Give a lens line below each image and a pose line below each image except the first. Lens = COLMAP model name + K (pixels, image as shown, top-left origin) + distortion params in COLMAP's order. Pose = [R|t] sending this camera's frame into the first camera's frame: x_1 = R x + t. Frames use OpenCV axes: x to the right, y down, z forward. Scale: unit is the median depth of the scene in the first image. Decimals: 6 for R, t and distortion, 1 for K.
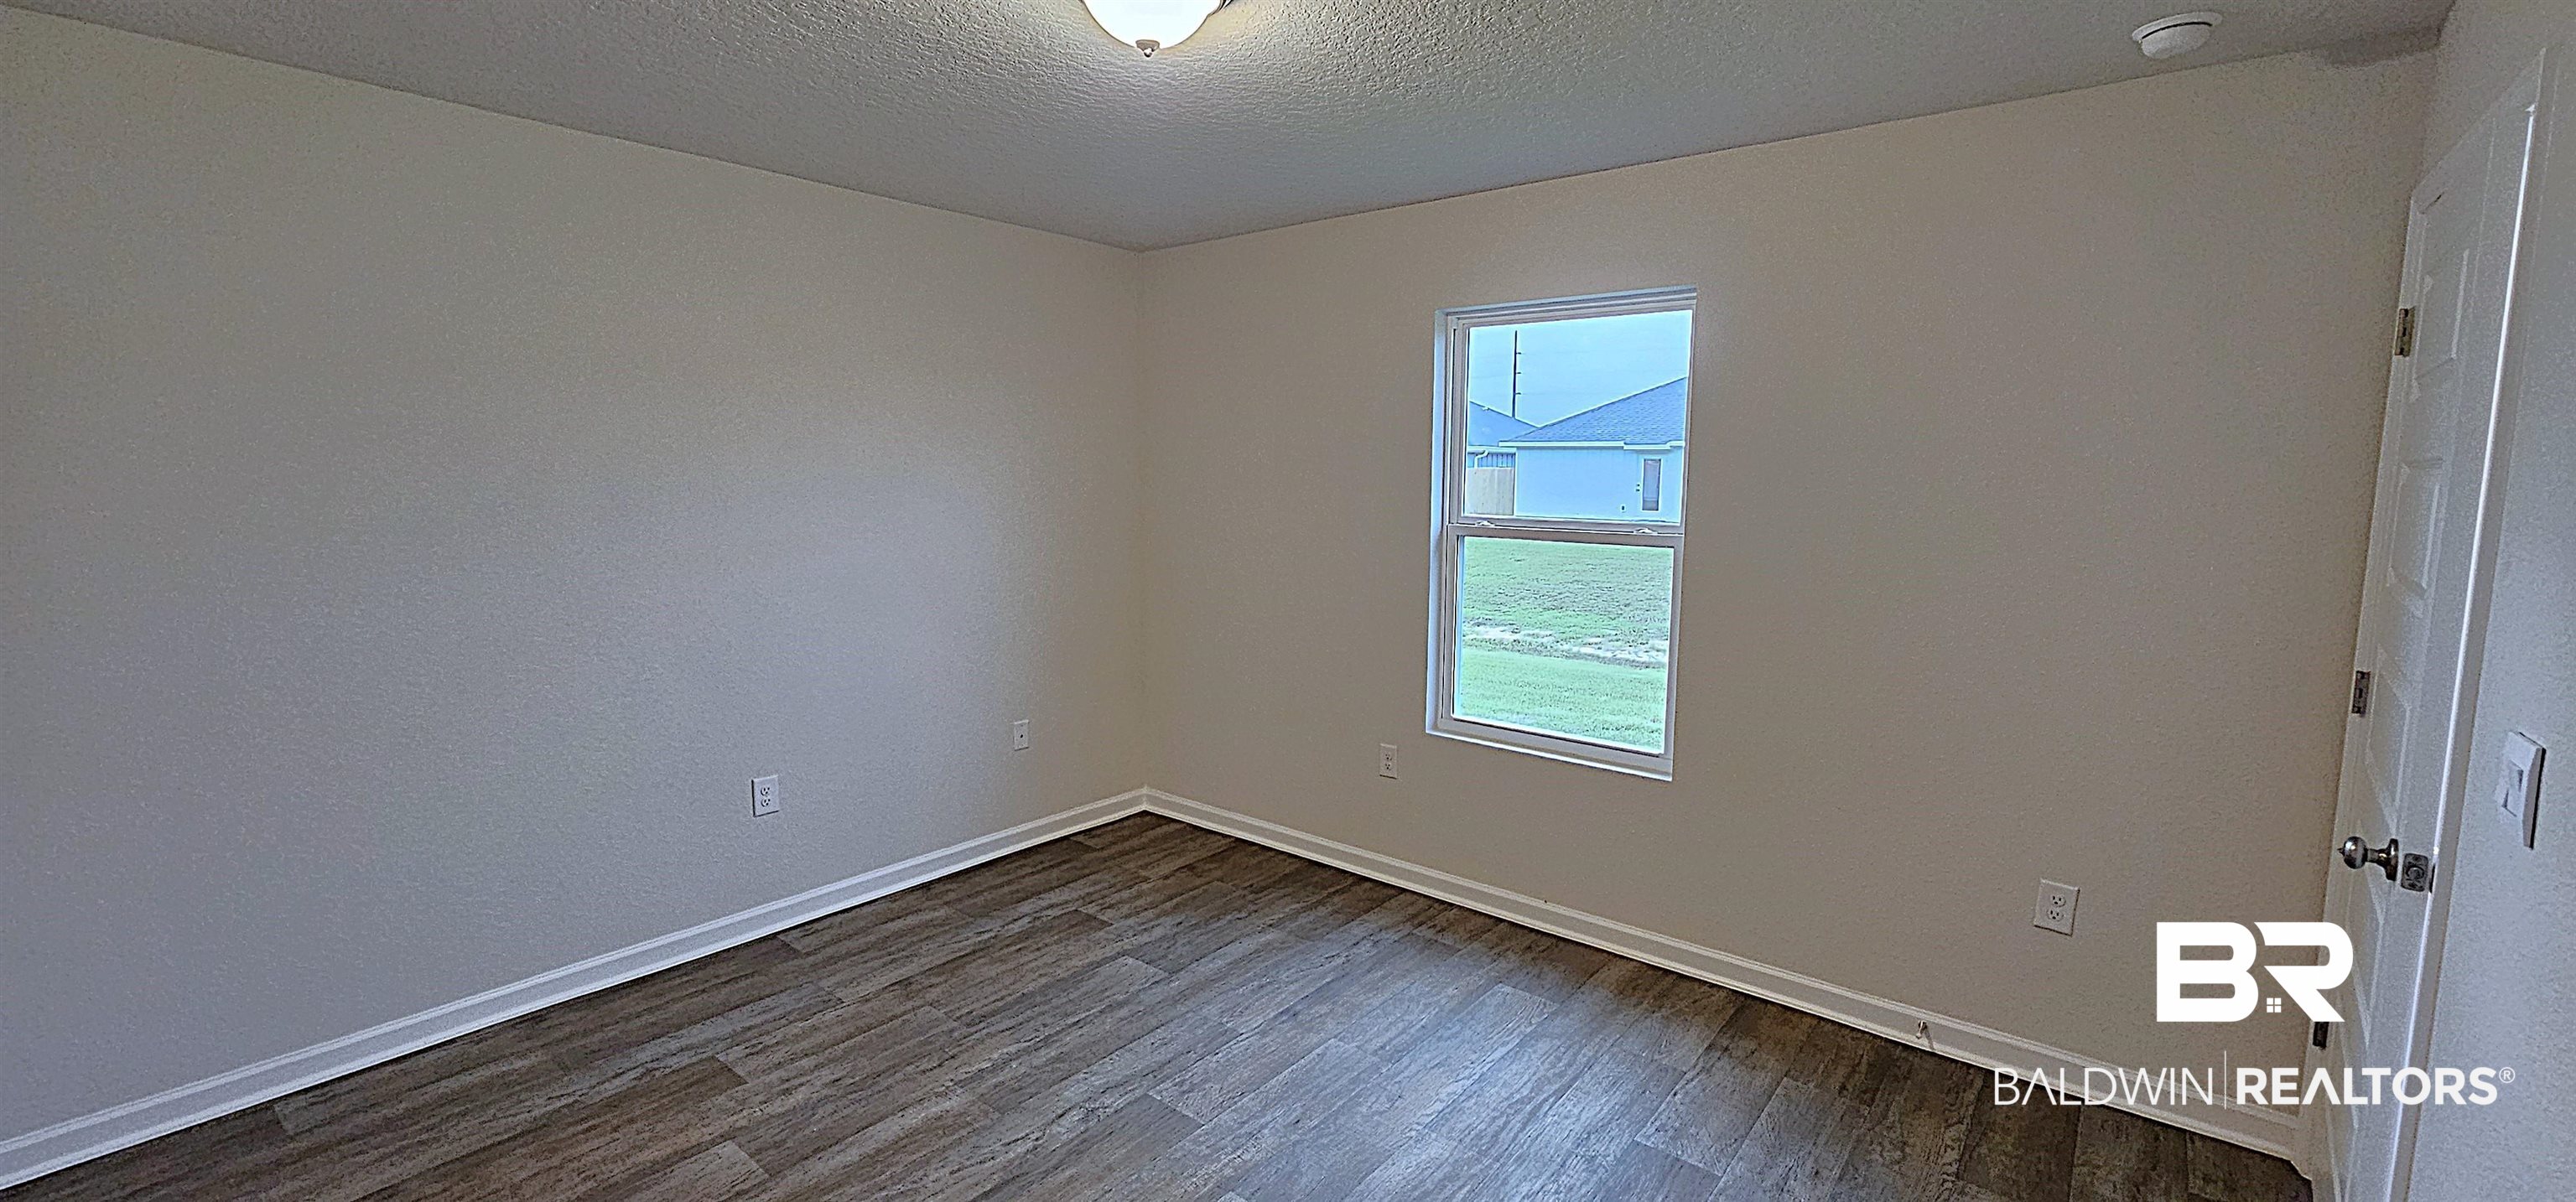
lens RADIAL K [[1067.6, 0, 1307.7], [0, 1067.6, 588.2], [0, 0, 1]] dist [0.010009, -0.000372]
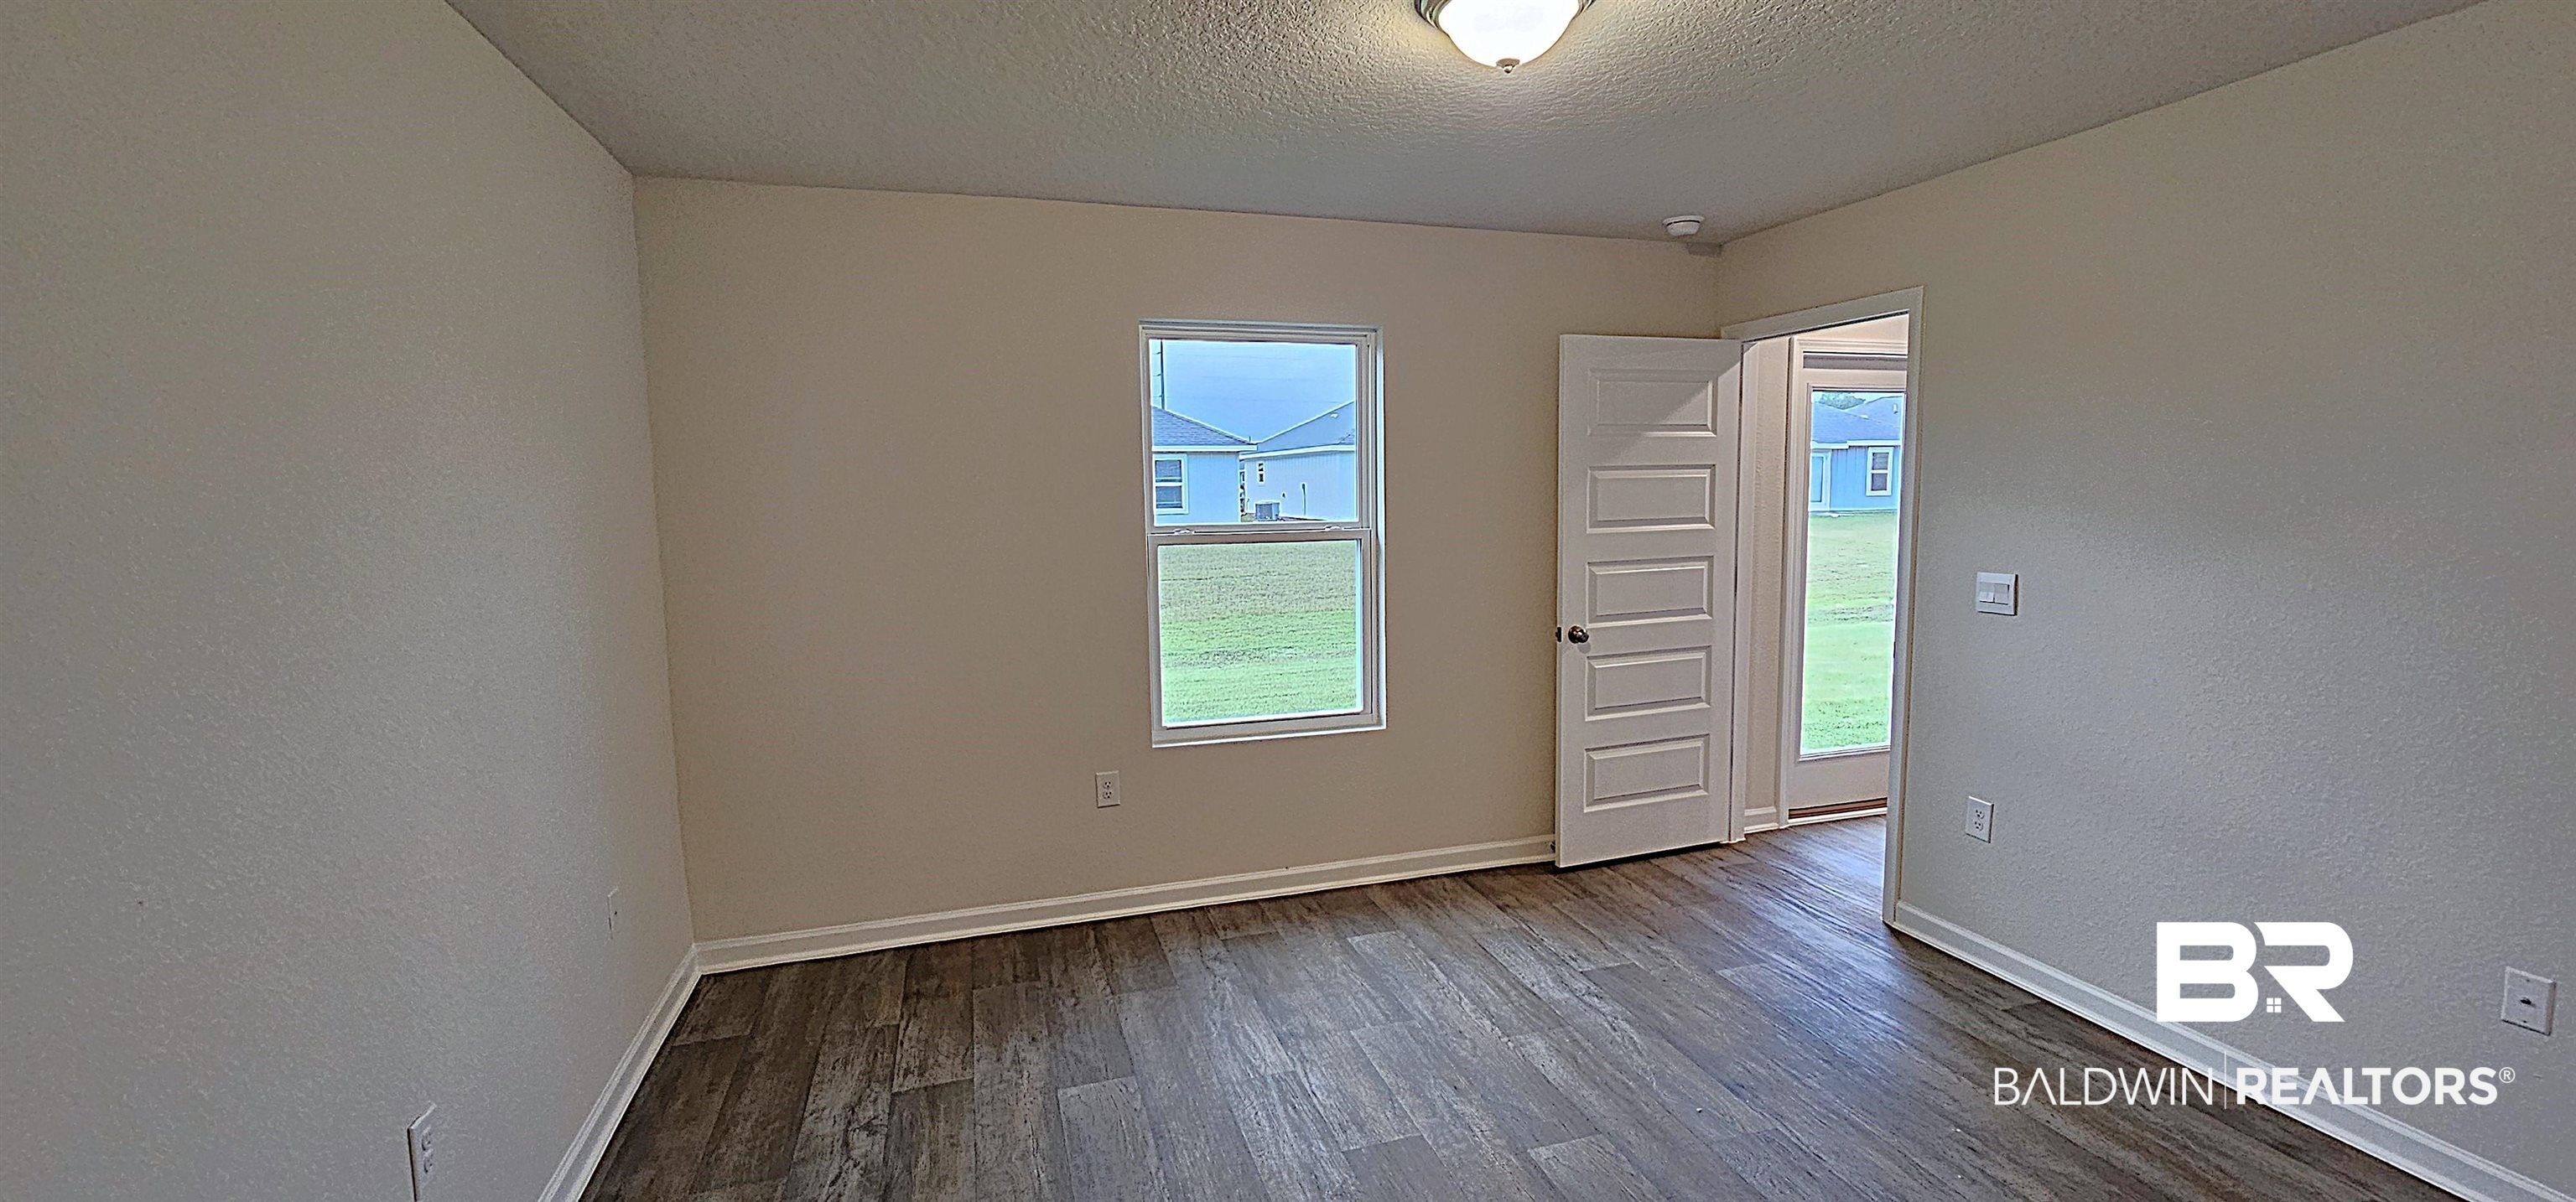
lens RADIAL K [[1054.2, 0, 1299.7], [0, 1054.2, 591.9], [0, 0, 1]] dist [-0.000888, -0.000485]
pose [[0.546489, -0.099856, 0.831492, -0.666626], [0.115678, 0.992349, 0.043146, -0.036086], [-0.829439, 0.072606, 0.553859, 0.377813]]
